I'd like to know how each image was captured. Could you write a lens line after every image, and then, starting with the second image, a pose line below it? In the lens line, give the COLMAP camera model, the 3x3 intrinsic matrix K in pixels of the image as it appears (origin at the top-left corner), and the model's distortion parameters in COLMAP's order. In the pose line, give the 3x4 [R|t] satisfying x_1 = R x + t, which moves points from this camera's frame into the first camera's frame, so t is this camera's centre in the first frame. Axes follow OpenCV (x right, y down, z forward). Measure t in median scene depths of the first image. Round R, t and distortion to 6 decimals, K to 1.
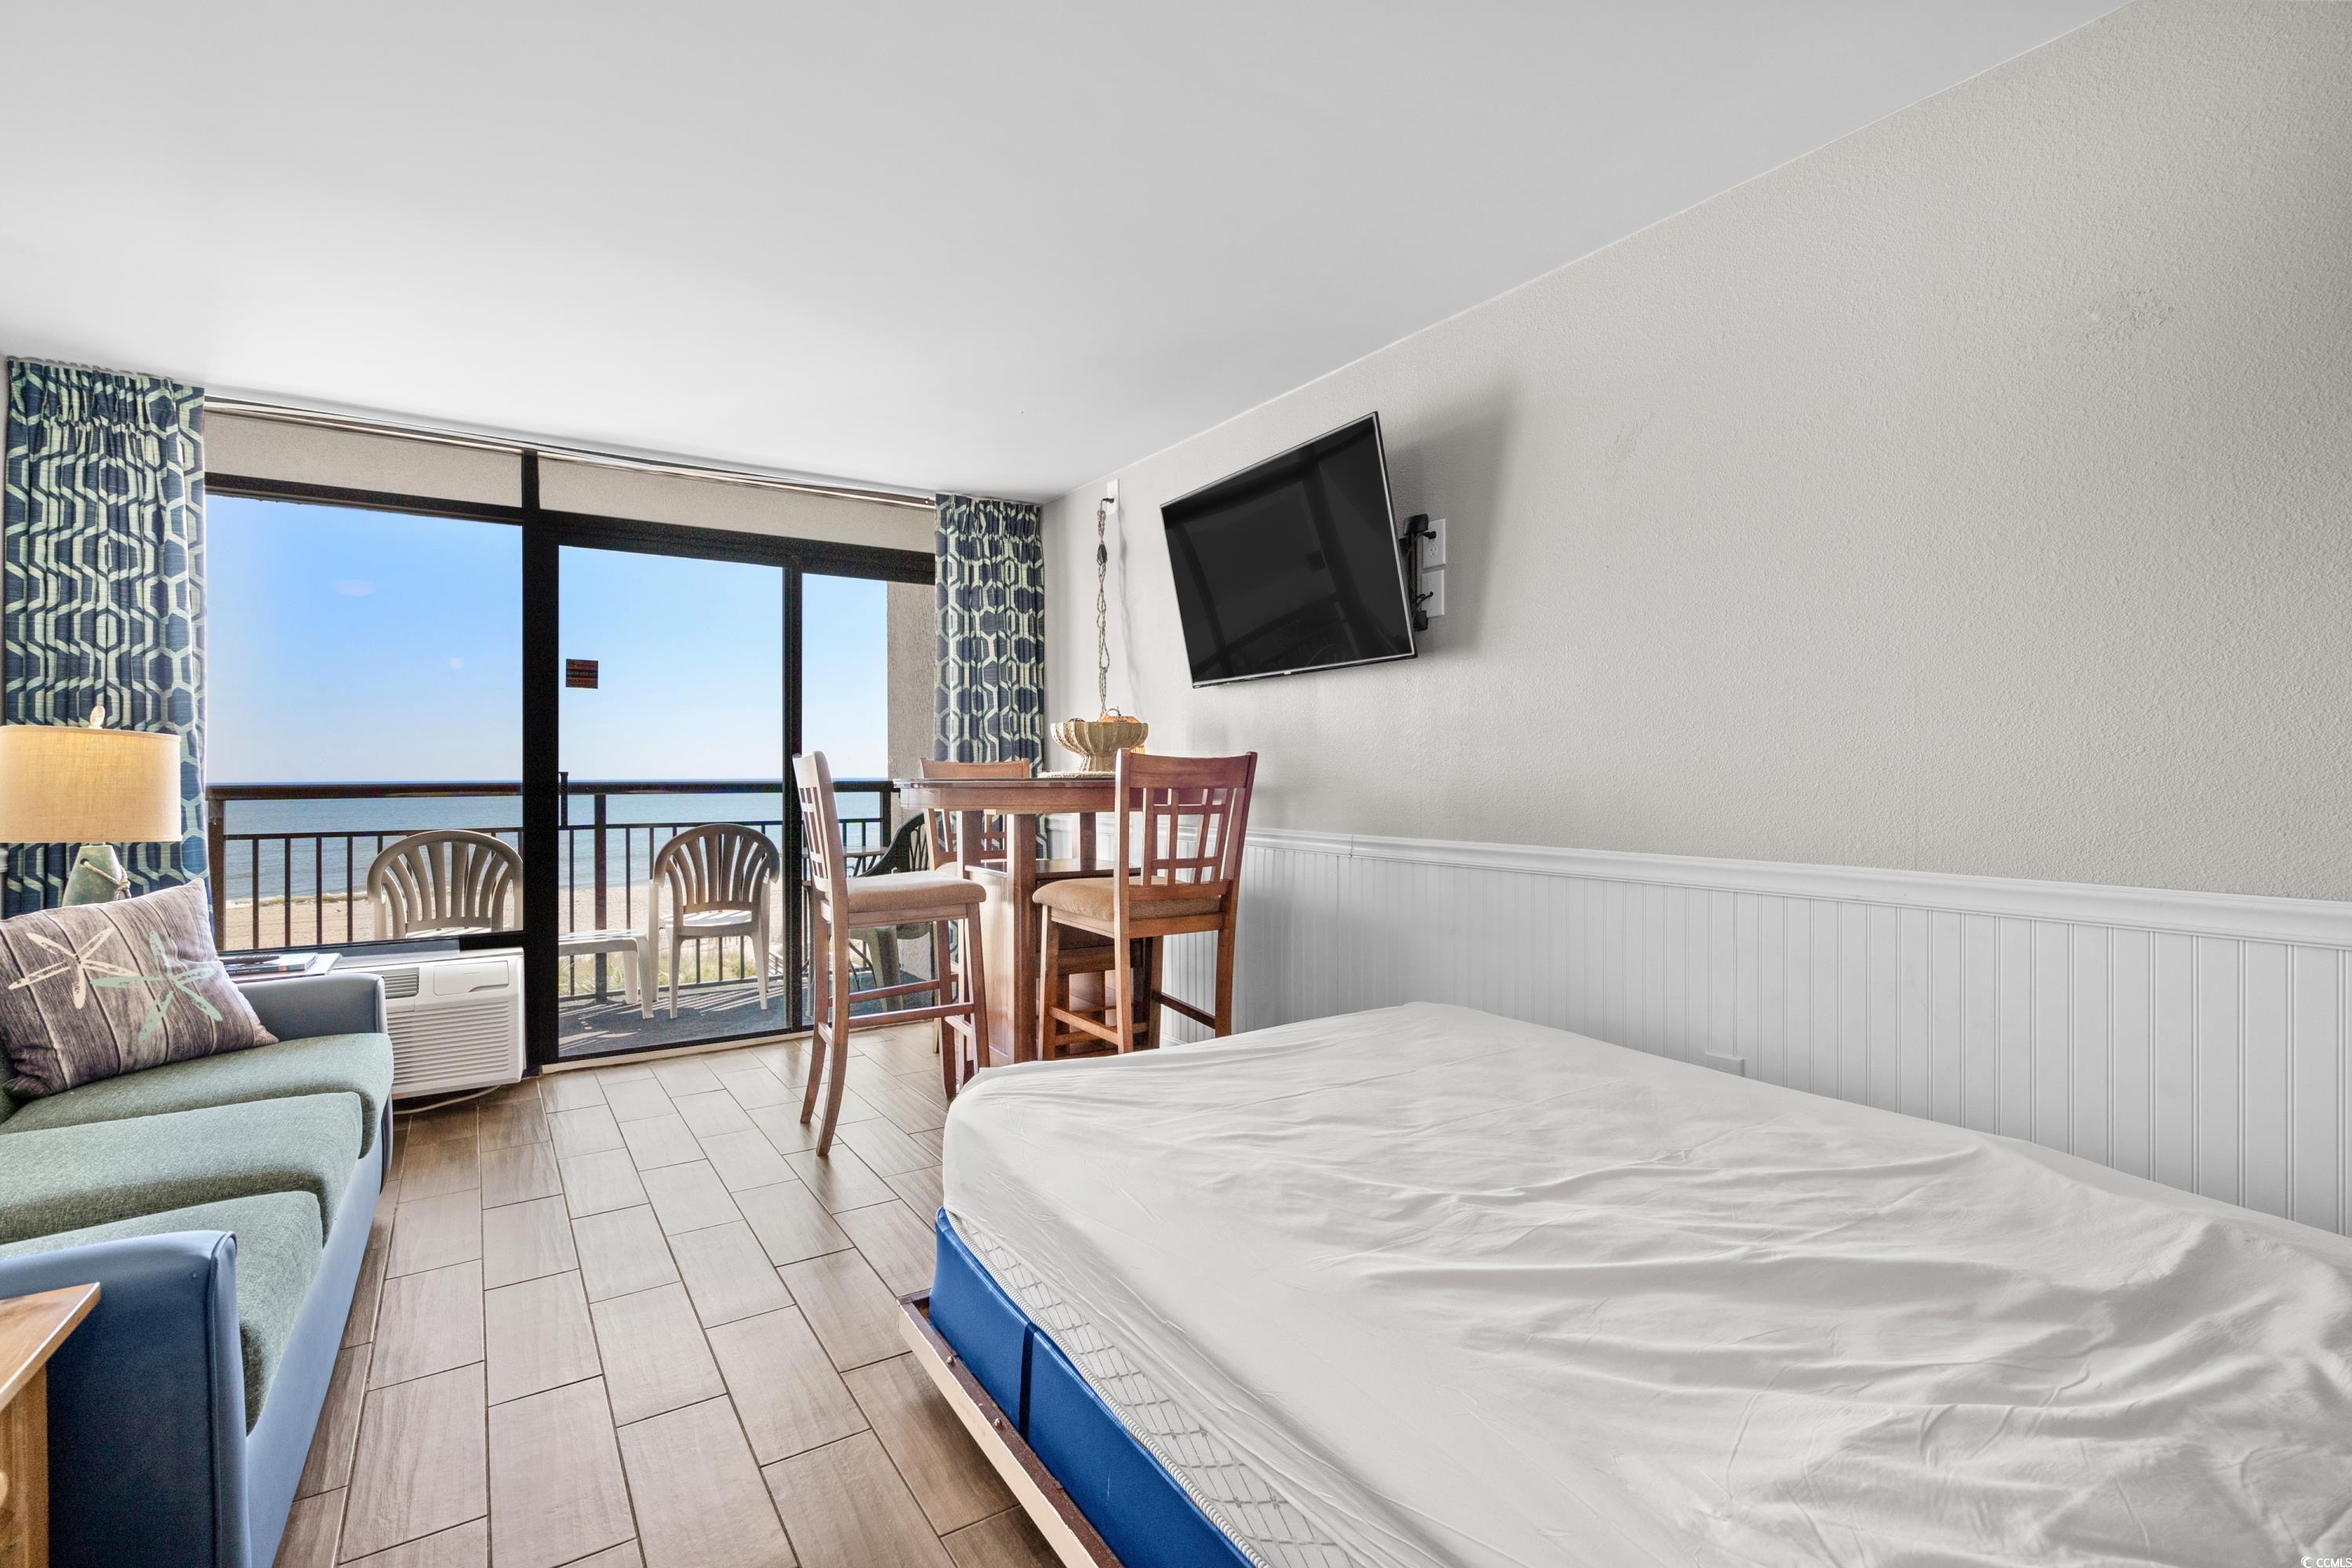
lens RADIAL K [[1070.8, 0, 1163.0], [0, 1070.8, 770.2], [0, 0, 1]] dist [-0.001062, -0.000130]
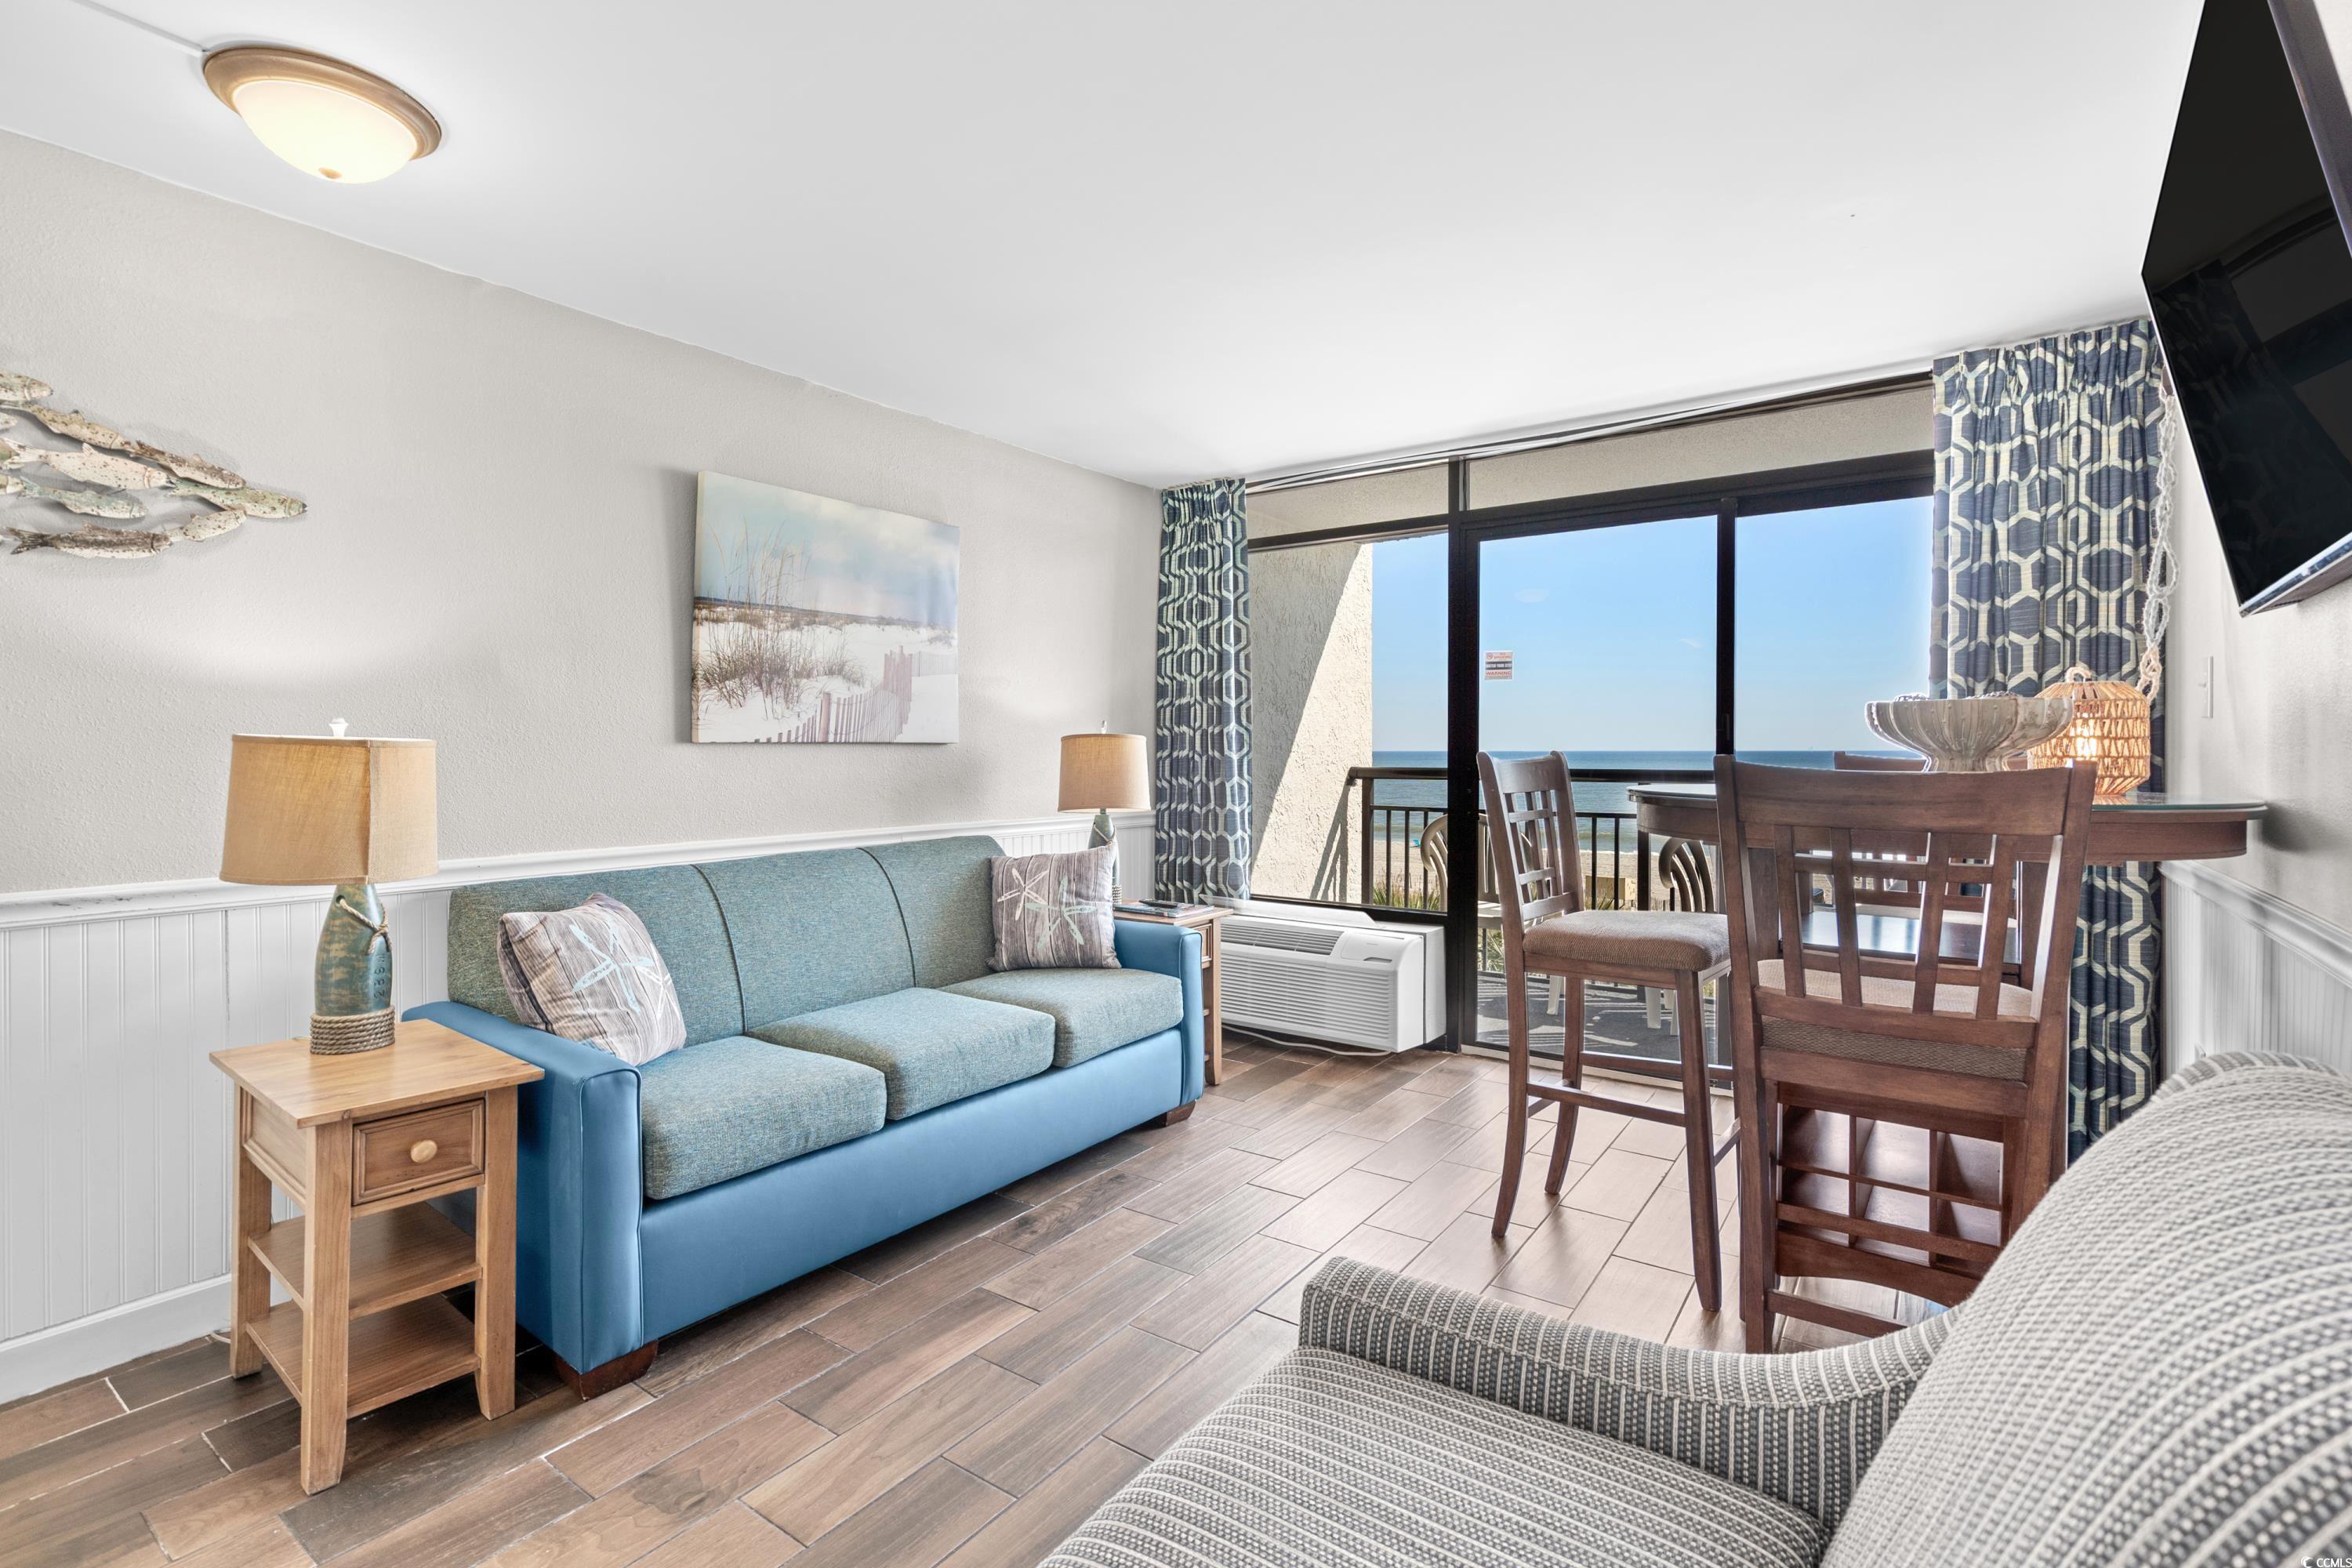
lens RADIAL K [[1081.9, 0, 1179.9], [0, 1081.9, 748.1], [0, 0, 1]] dist [-0.004068, 0.000975]
pose [[0.365291, 0.005413, -0.930878, 0.321059], [0.001578, 0.999978, 0.006433, -0.022197], [0.930892, -0.003819, 0.365275, 0.387437]]
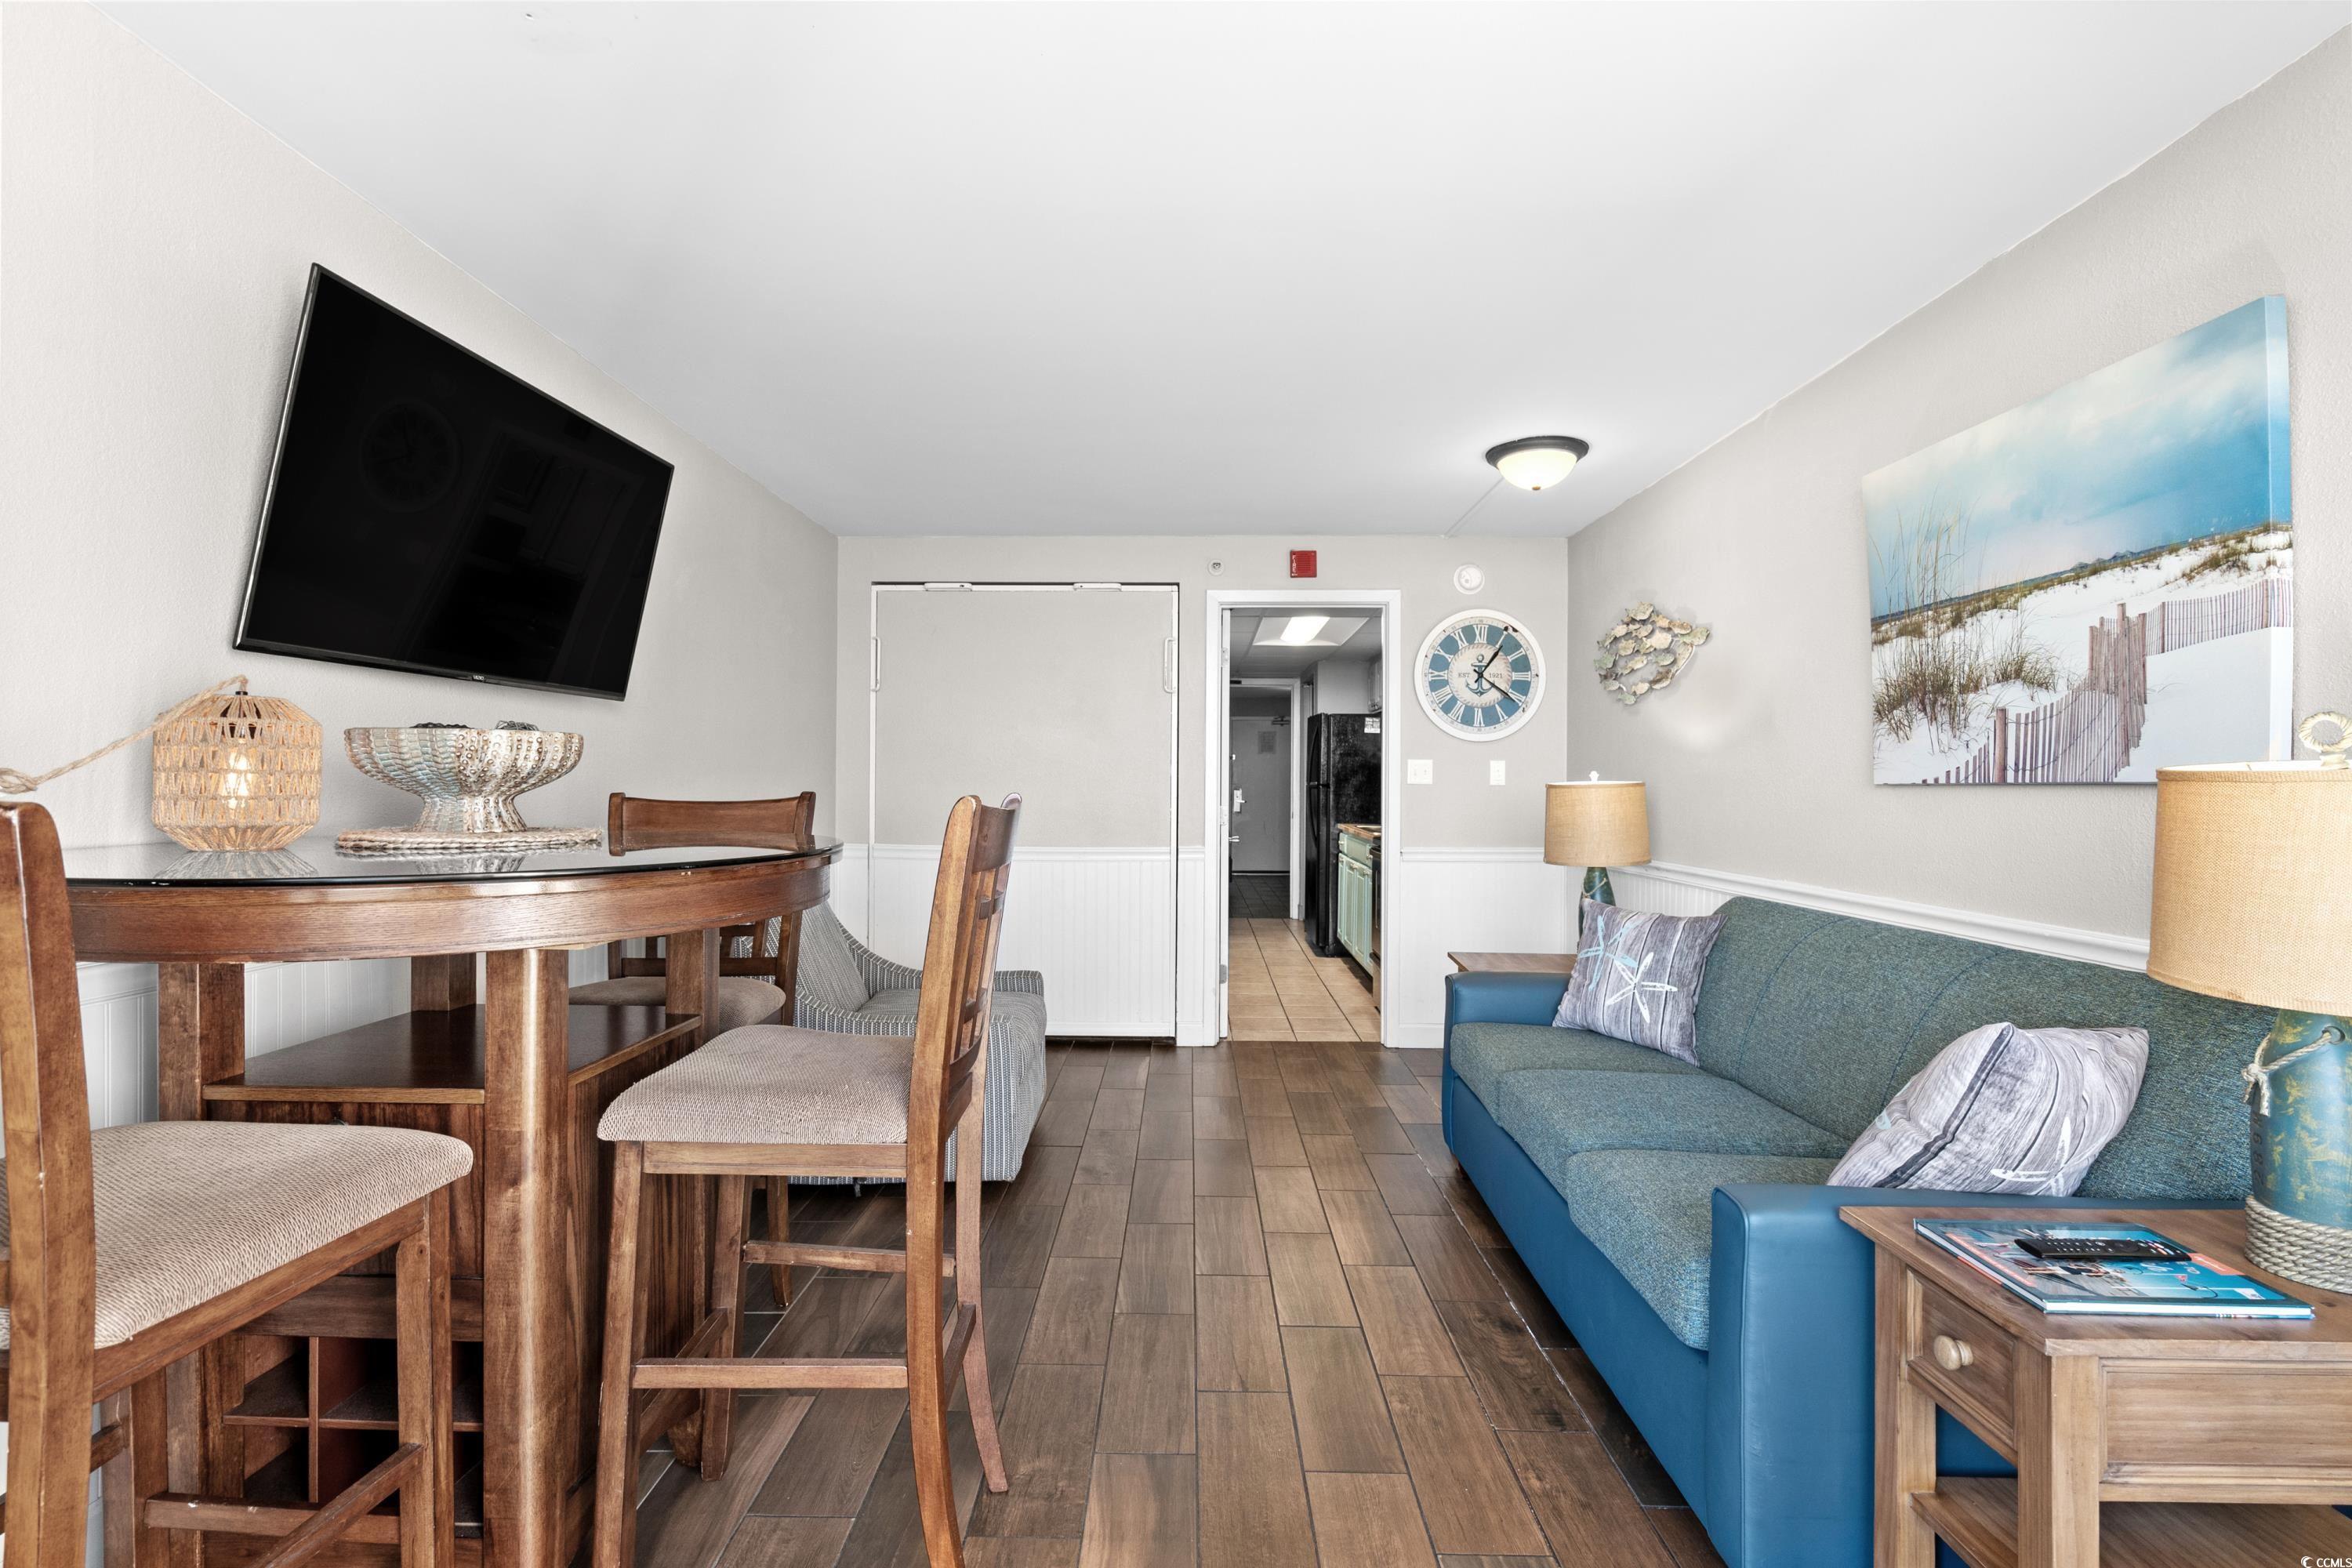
lens RADIAL K [[1067.3, 0, 1176.9], [0, 1067.3, 779.6], [0, 0, 1]] dist [-0.001727, 0.001480]
pose [[-0.834321, 0.005042, 0.551256, -0.588495], [-0.001194, 0.999939, -0.010953, -0.016463], [-0.551278, -0.009797, -0.834264, 1.204639]]
